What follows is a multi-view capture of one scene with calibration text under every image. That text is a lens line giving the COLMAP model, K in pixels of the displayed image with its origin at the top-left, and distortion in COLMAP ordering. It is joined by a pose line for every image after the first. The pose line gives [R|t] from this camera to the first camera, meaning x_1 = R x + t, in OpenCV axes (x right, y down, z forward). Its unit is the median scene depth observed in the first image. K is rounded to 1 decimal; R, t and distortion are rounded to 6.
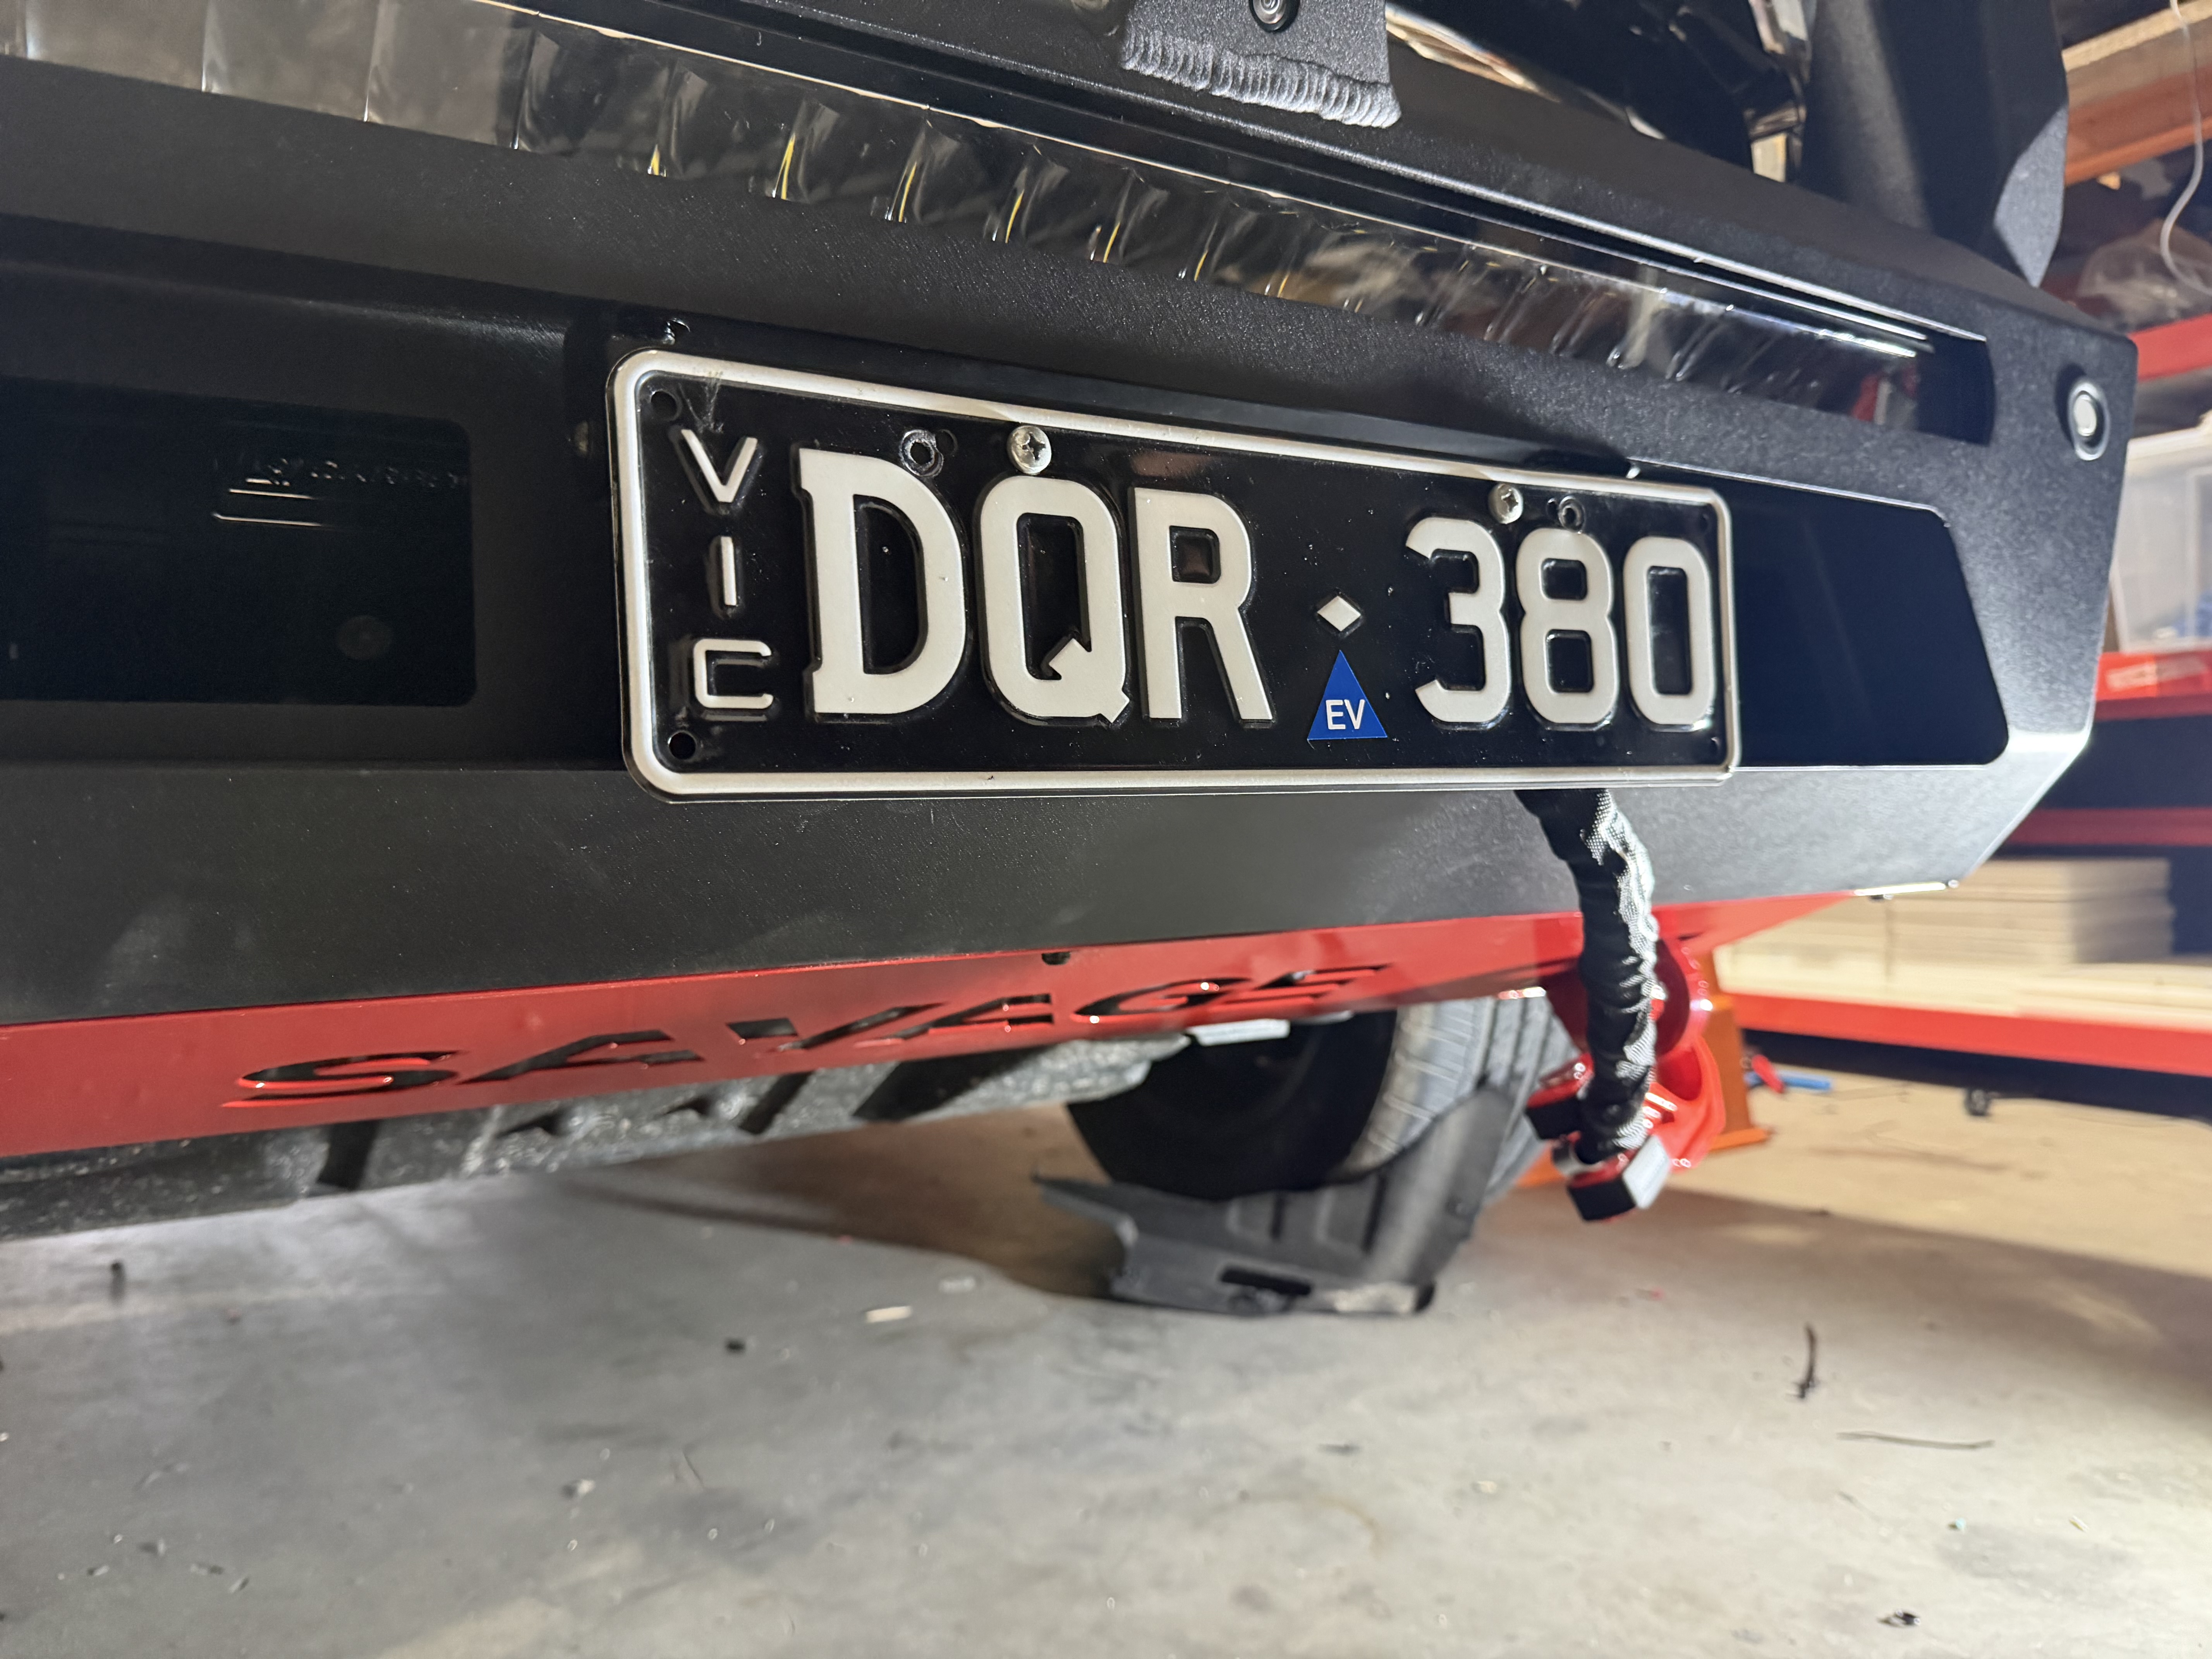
lens RADIAL K [[1557.5, 0, 1106.0], [0, 1557.5, 829.5], [0, 0, 1]] dist [0.084574, -0.136841]
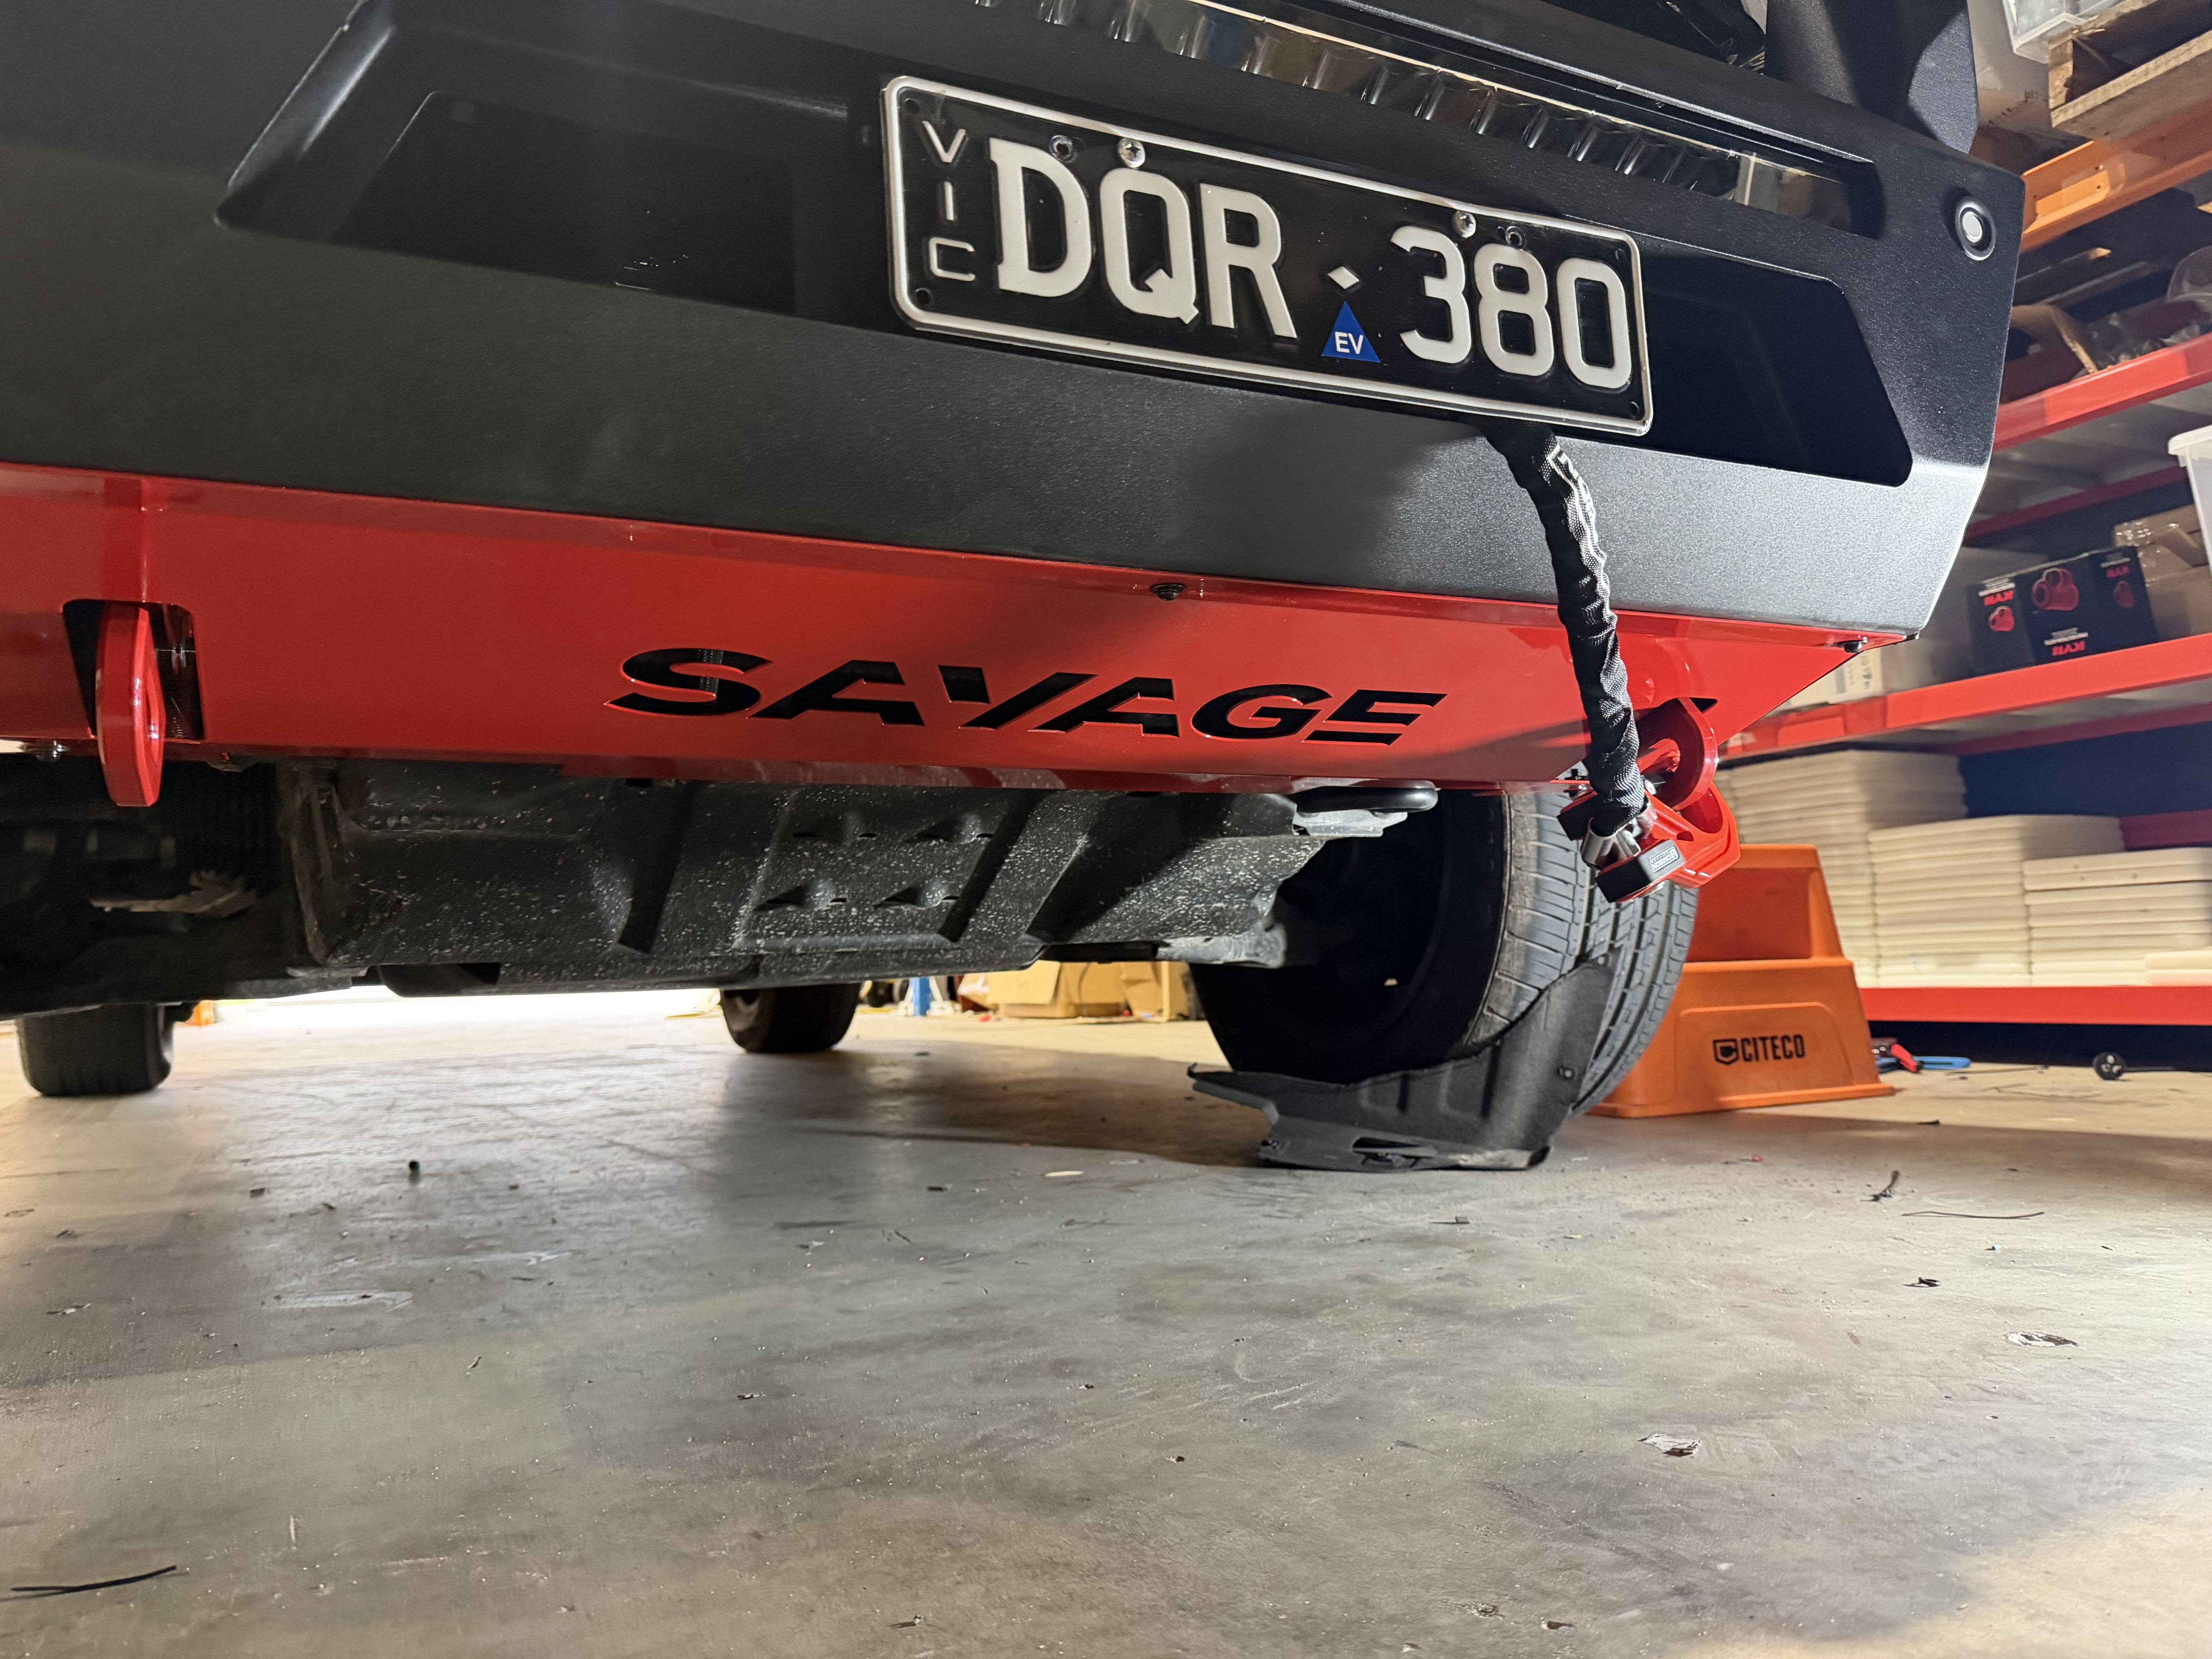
lens RADIAL K [[1529.7, 0, 1123.4], [0, 1529.7, 830.3], [0, 0, 1]] dist [0.067384, -0.073372]
pose [[0.994873, -0.022957, -0.098493, 0.065663], [0.014342, 0.996079, -0.087302, 0.463772], [0.100111, 0.085442, 0.991301, -0.400699]]
